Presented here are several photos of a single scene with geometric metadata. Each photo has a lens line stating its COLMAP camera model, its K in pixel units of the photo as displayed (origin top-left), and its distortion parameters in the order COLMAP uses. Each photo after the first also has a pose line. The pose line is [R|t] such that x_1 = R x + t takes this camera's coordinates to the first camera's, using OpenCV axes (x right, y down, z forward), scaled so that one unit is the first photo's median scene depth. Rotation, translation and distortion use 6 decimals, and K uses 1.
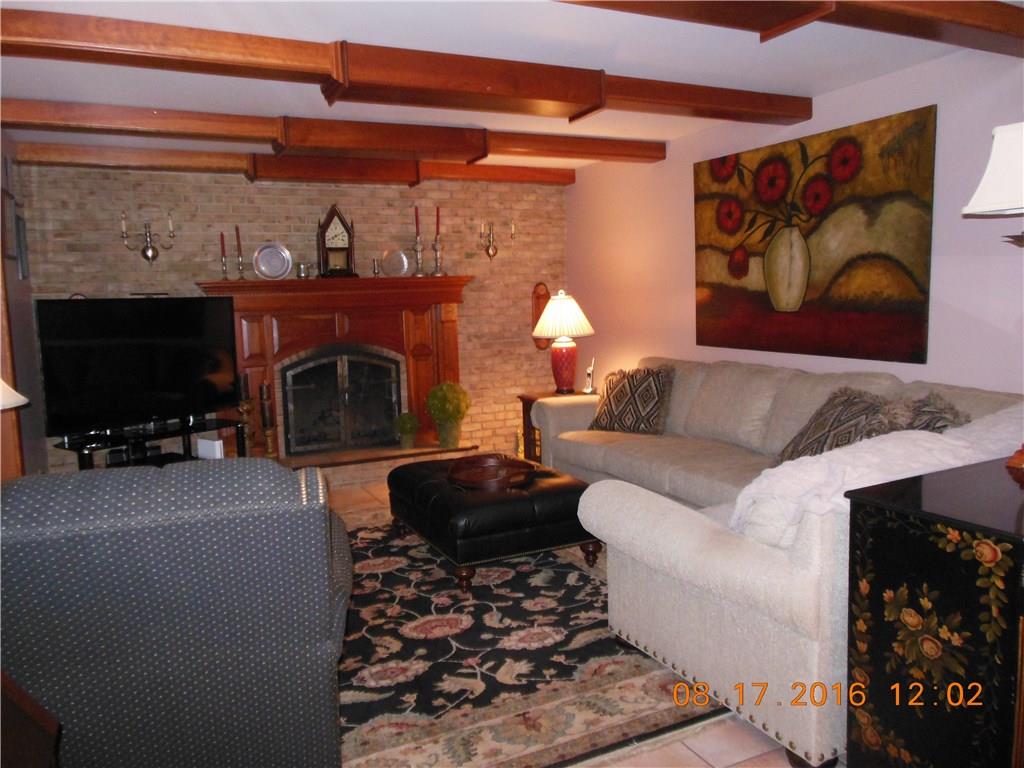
lens RADIAL K [[773.9, 0, 513.5], [0, 773.9, 388.7], [0, 0, 1]] dist [-0.041765, 0.056637]
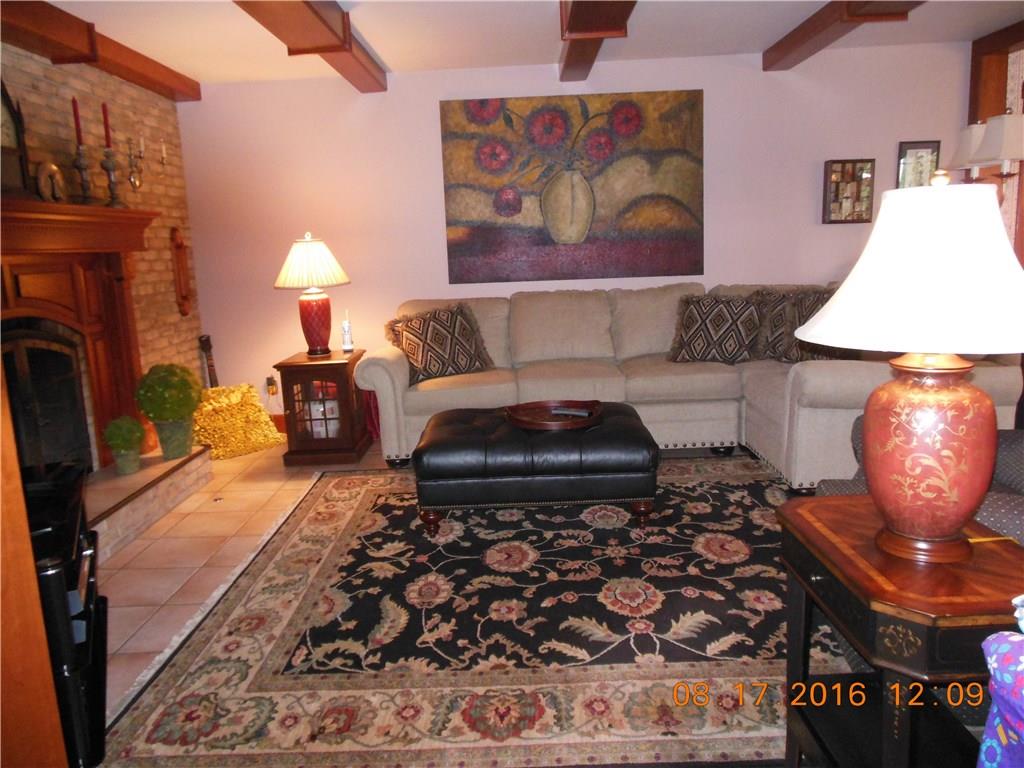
lens RADIAL K [[773.9, 0, 513.3], [0, 773.9, 379.6], [0, 0, 1]] dist [-0.041765, 0.056637]
pose [[0.456174, -0.151484, 0.876902, -0.772150], [0.141278, 0.985235, 0.096704, -0.023786], [-0.878604, 0.079773, 0.470840, 0.562609]]
